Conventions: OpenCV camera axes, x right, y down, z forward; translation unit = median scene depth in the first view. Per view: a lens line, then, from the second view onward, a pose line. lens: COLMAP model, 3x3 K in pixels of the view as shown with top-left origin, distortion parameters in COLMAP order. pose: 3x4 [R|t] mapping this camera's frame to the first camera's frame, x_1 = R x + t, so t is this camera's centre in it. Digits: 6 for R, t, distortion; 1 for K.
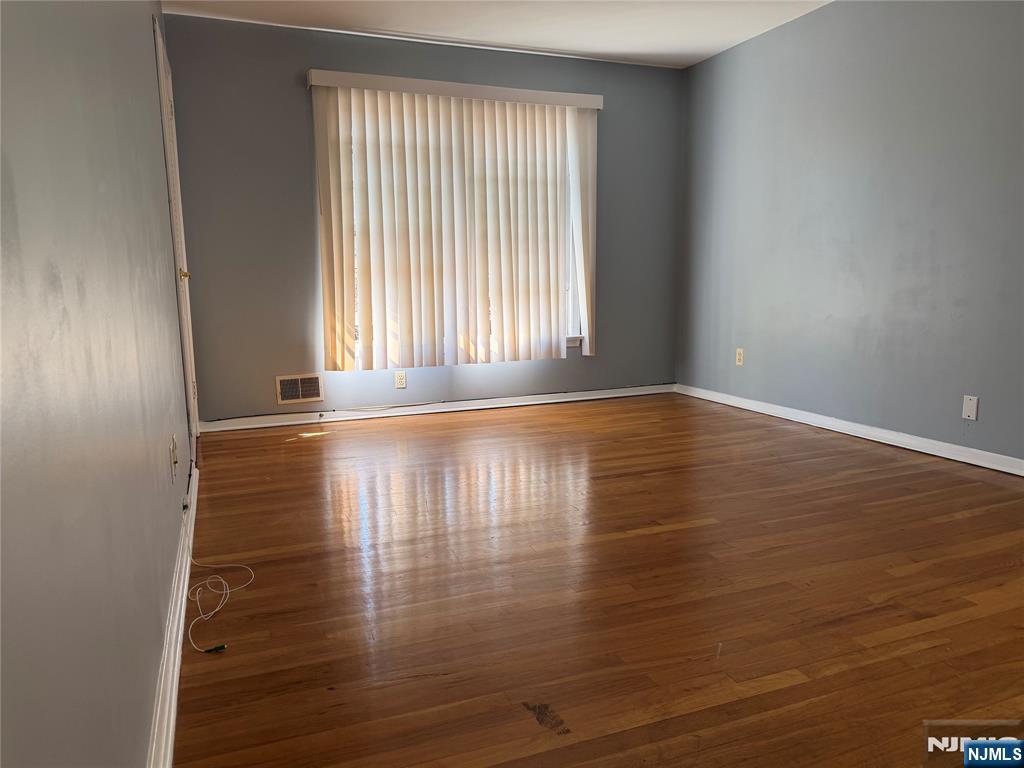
lens RADIAL K [[724.3, 0, 503.4], [0, 724.3, 383.4], [0, 0, 1]] dist [0.026038, -0.040728]
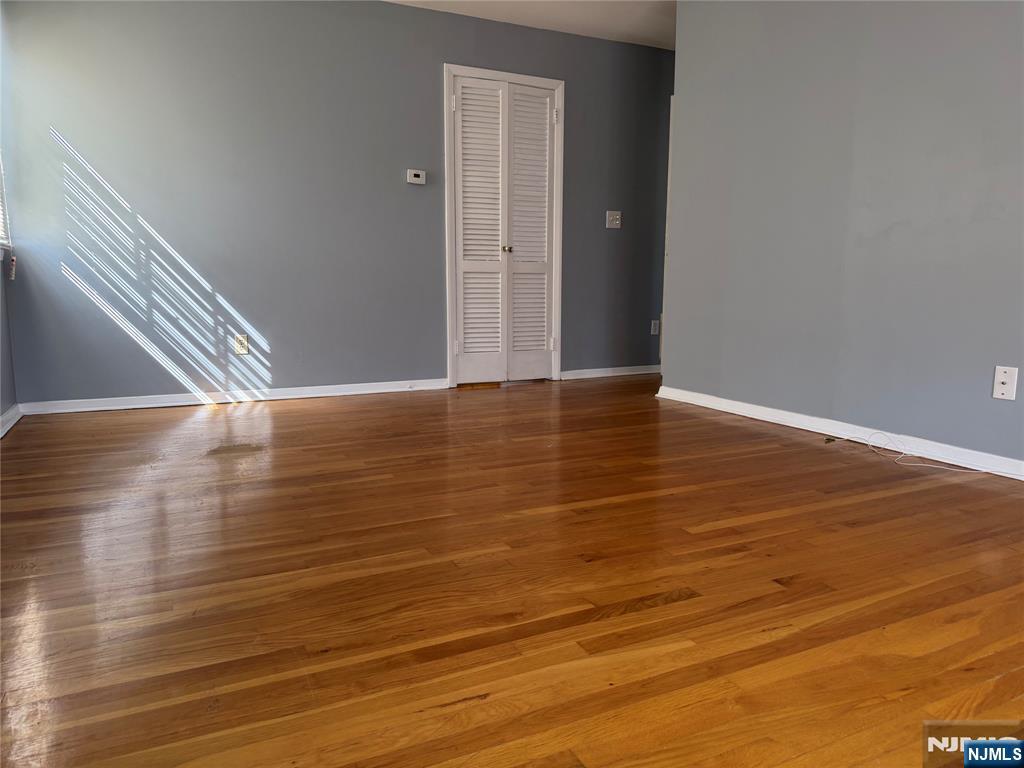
lens RADIAL K [[713.4, 0, 522.8], [0, 713.4, 381.8], [0, 0, 1]] dist [0.126067, -0.133999]
pose [[-0.995941, 0.019804, -0.087801, 0.348349], [-0.005937, 0.958914, 0.283636, -0.189609], [0.089811, 0.283006, -0.954904, 1.768543]]
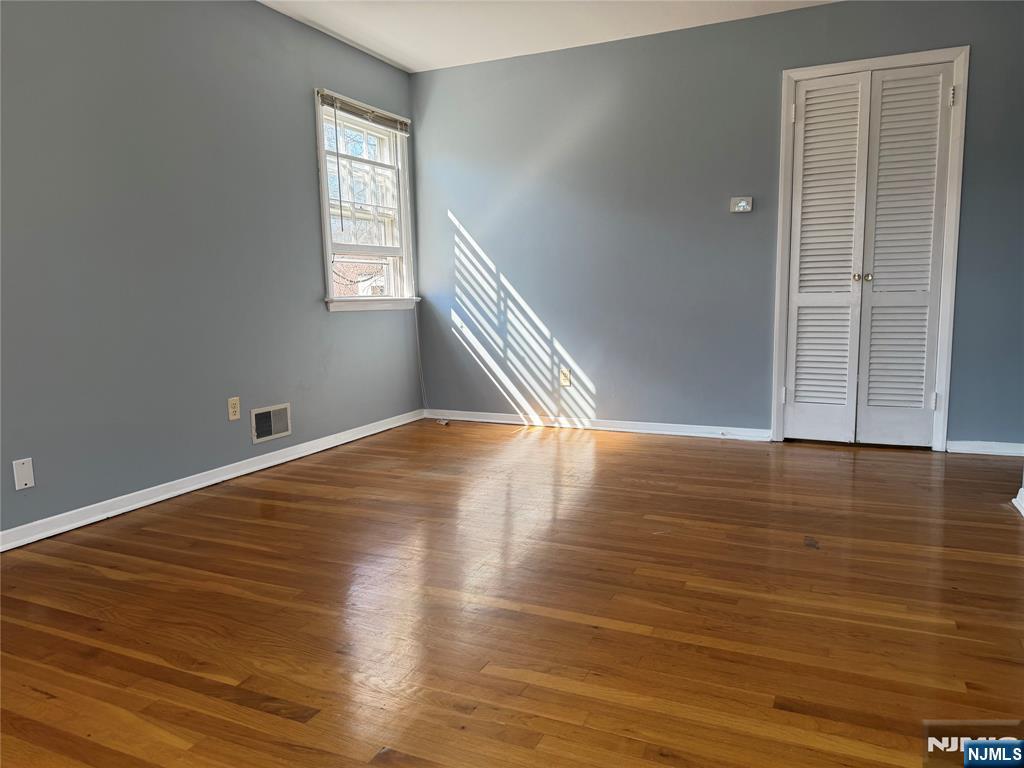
lens RADIAL K [[721.5, 0, 512.0], [0, 721.5, 384.0], [0, 0, 1]] dist [0.063800, -0.097961]
pose [[-0.686207, -0.067794, 0.724240, -0.381920], [0.138867, 0.965126, 0.221917, -0.211893], [-0.714028, 0.252855, -0.652862, 1.435832]]
